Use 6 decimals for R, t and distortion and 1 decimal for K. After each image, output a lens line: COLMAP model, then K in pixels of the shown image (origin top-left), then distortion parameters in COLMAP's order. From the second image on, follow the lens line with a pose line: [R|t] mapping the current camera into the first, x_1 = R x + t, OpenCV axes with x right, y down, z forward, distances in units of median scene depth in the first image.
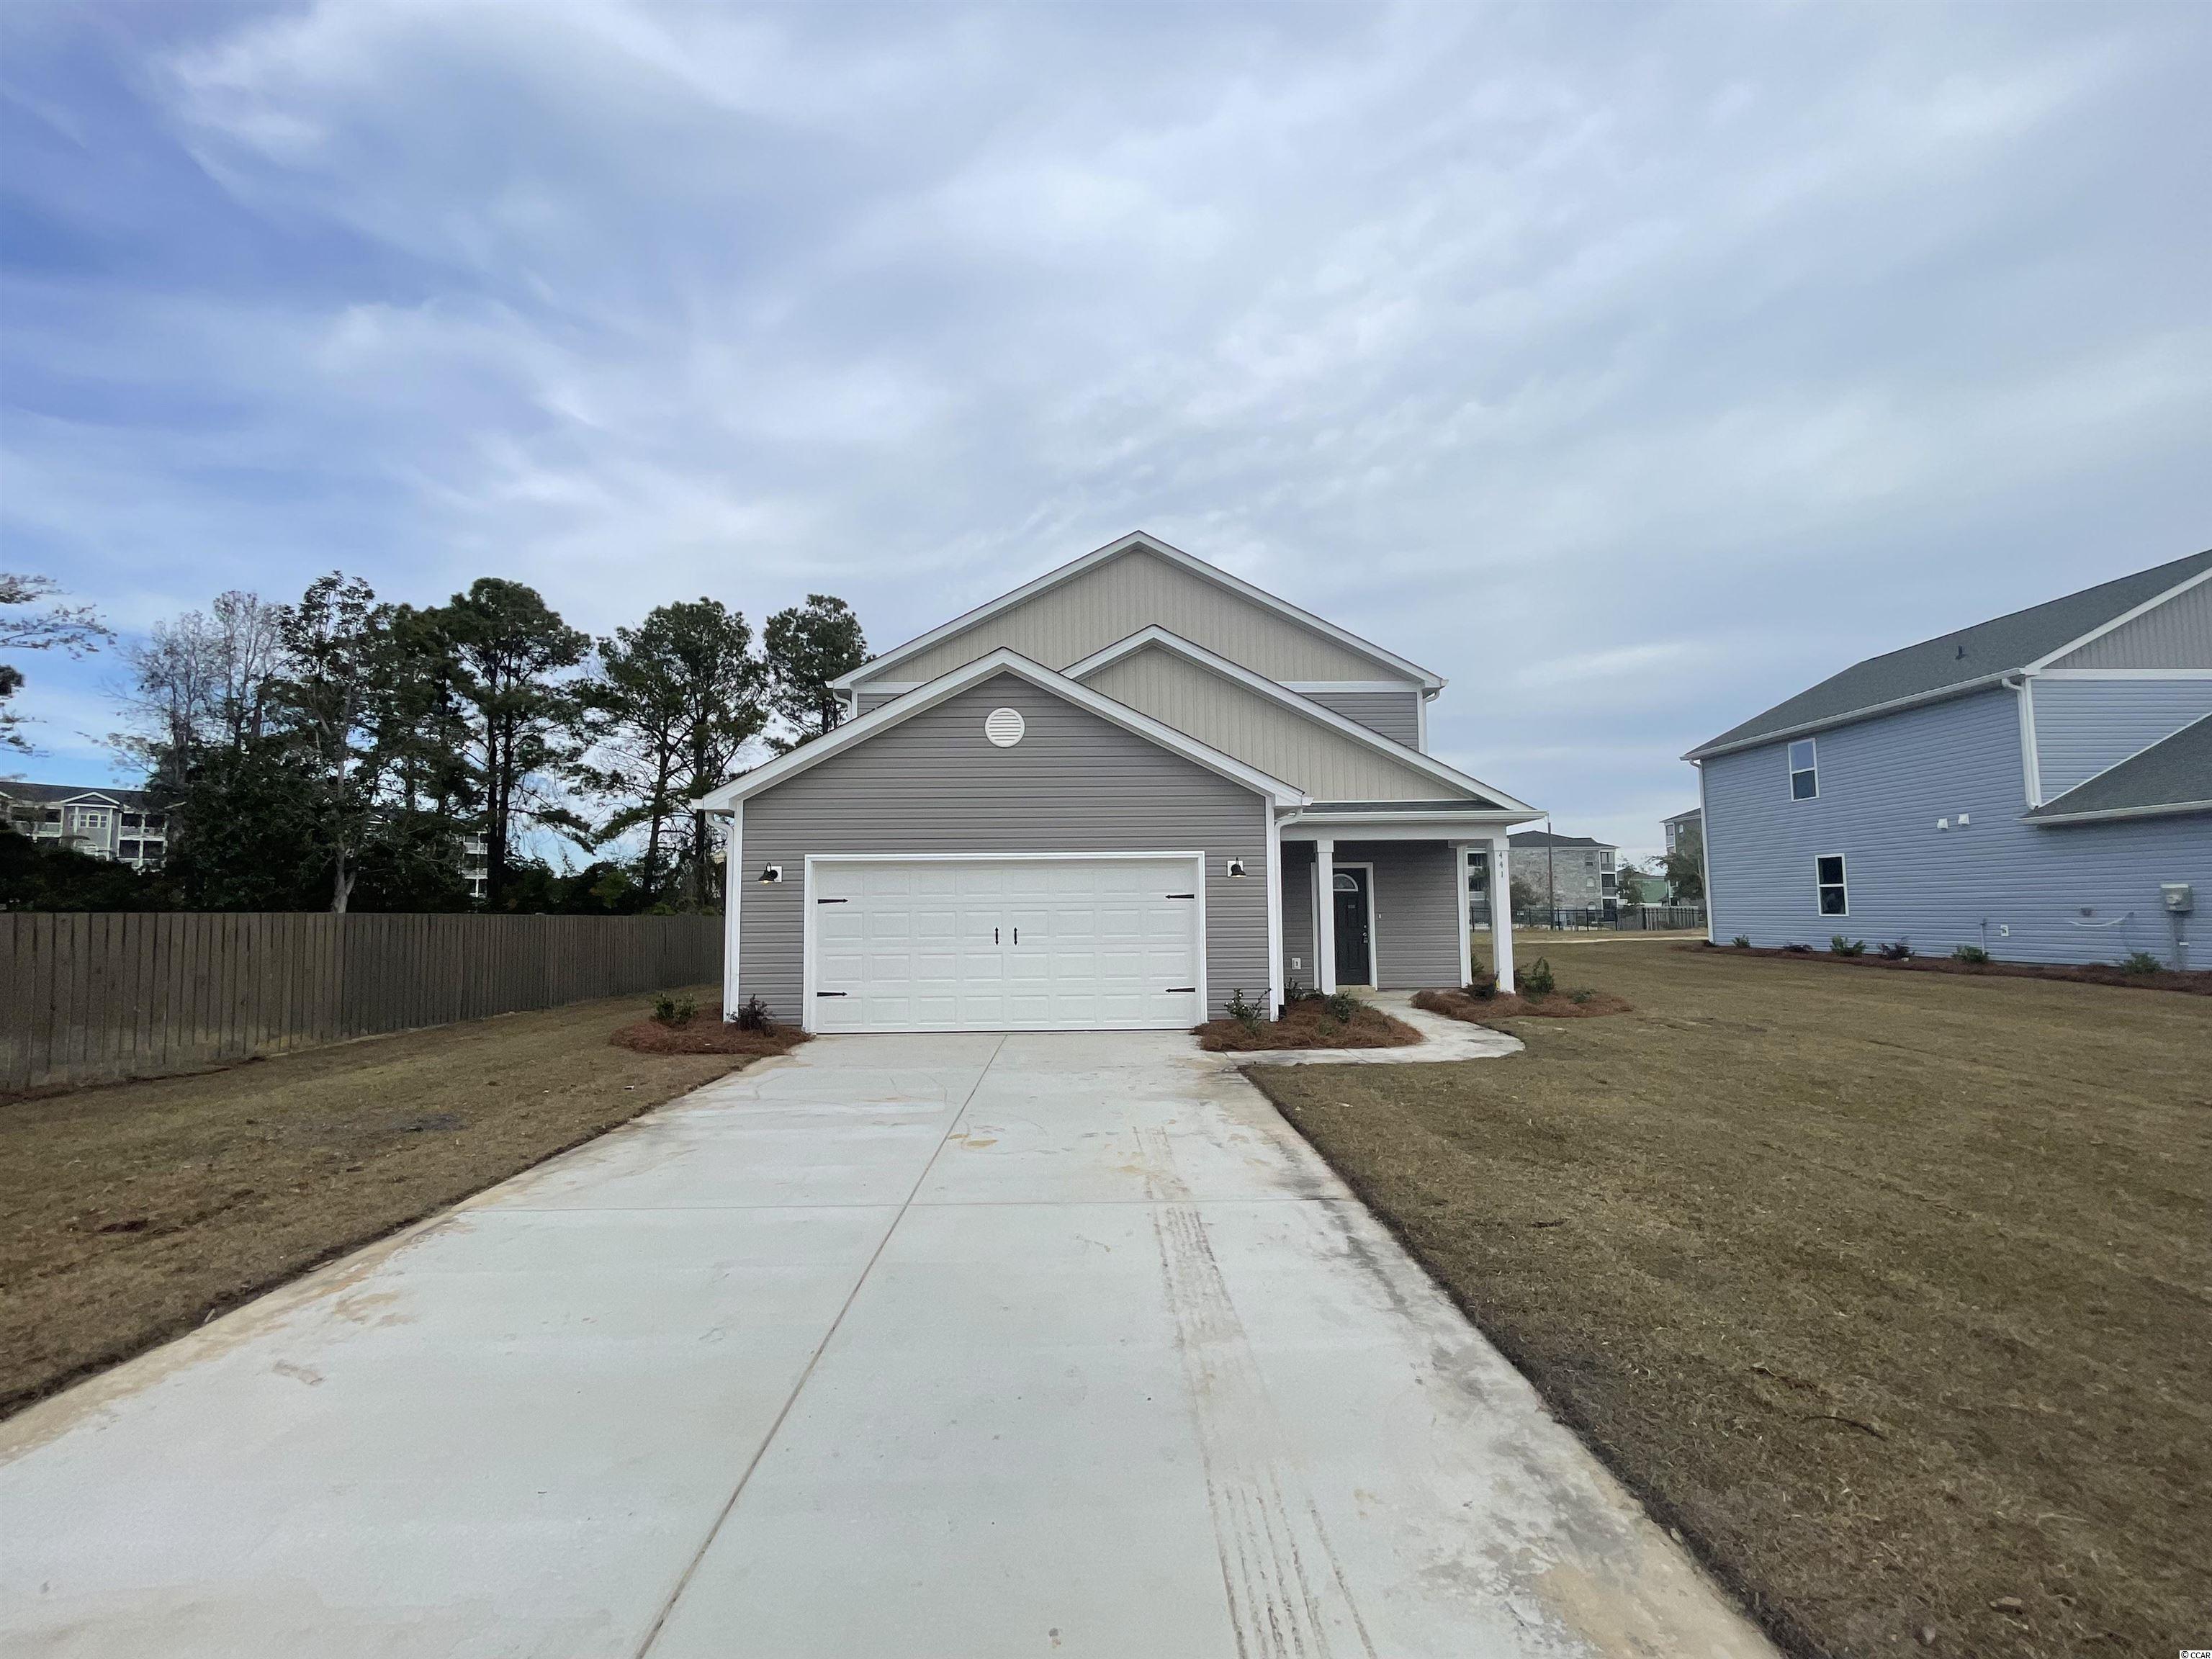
lens RADIAL K [[973.2, 0, 1106.0], [0, 973.2, 829.5], [0, 0, 1]] dist [-0.000298, -0.000036]
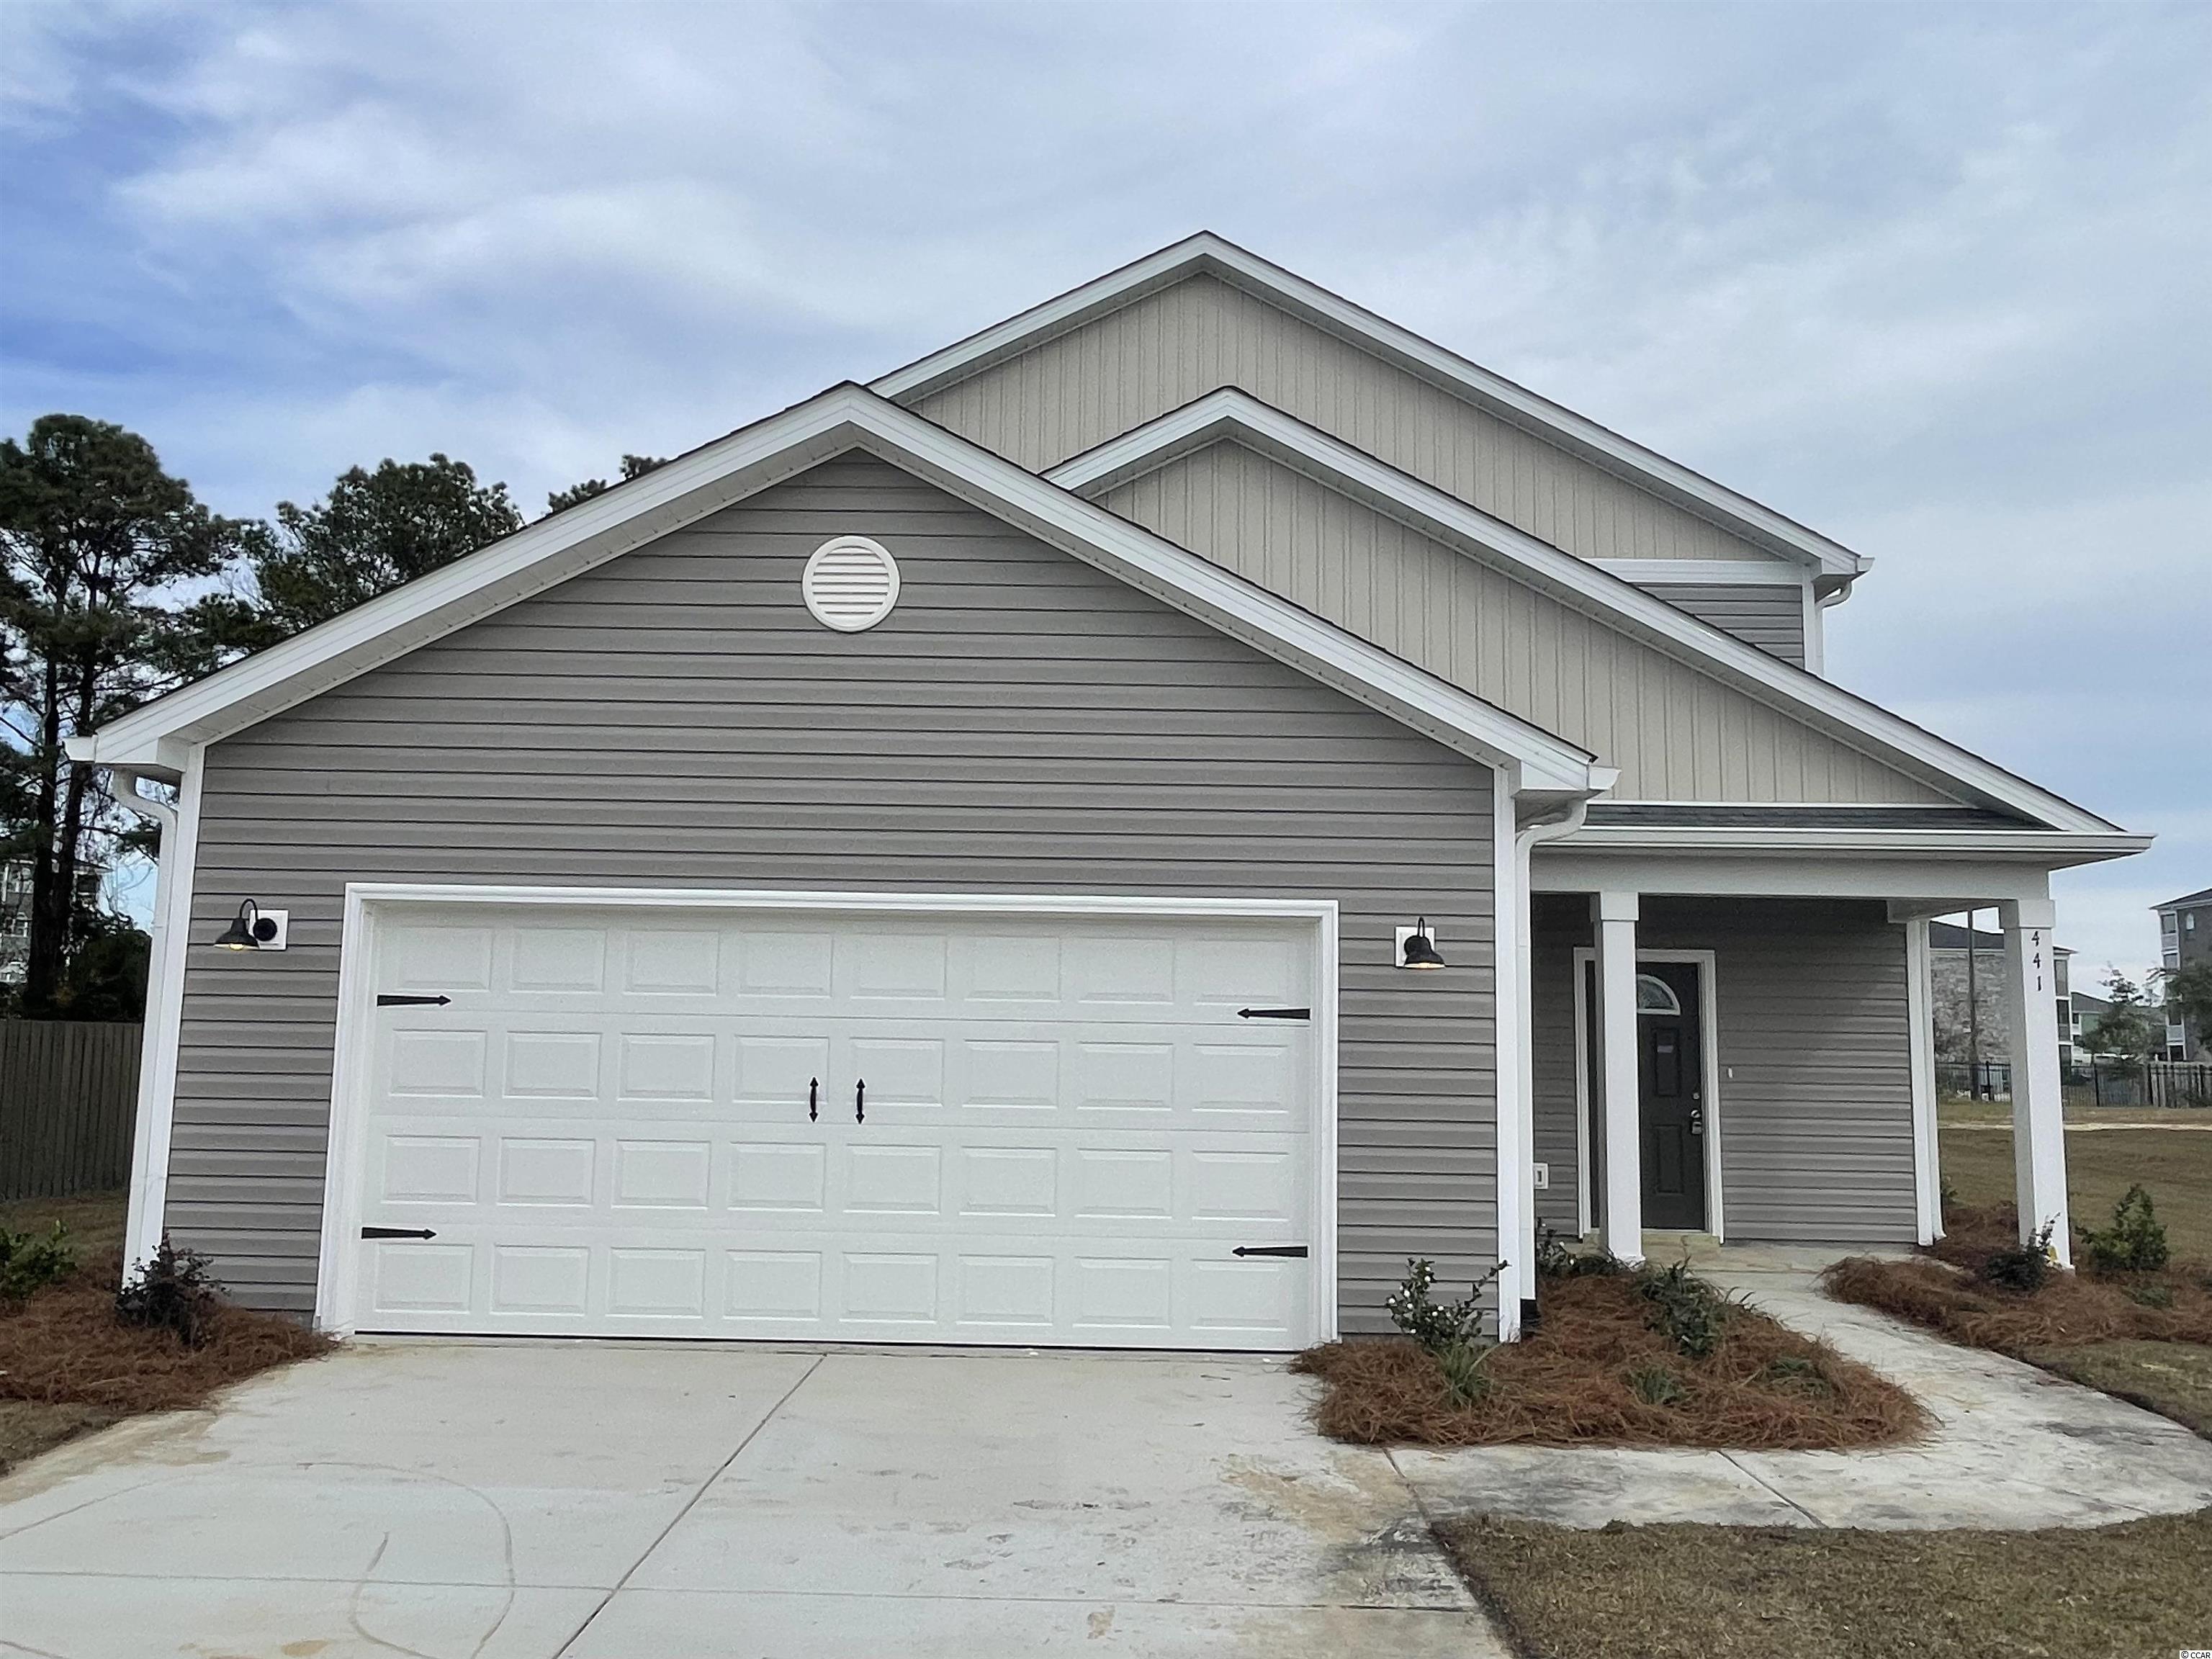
lens RADIAL K [[1591.2, 0, 1106.0], [0, 1591.2, 829.5], [0, 0, 1]] dist [0.001272, 0.001046]
pose [[0.998996, 0.024154, -0.037731, 0.026525], [-0.025885, 0.998602, -0.046078, 0.022393], [0.036565, 0.047008, 0.998225, 0.303156]]
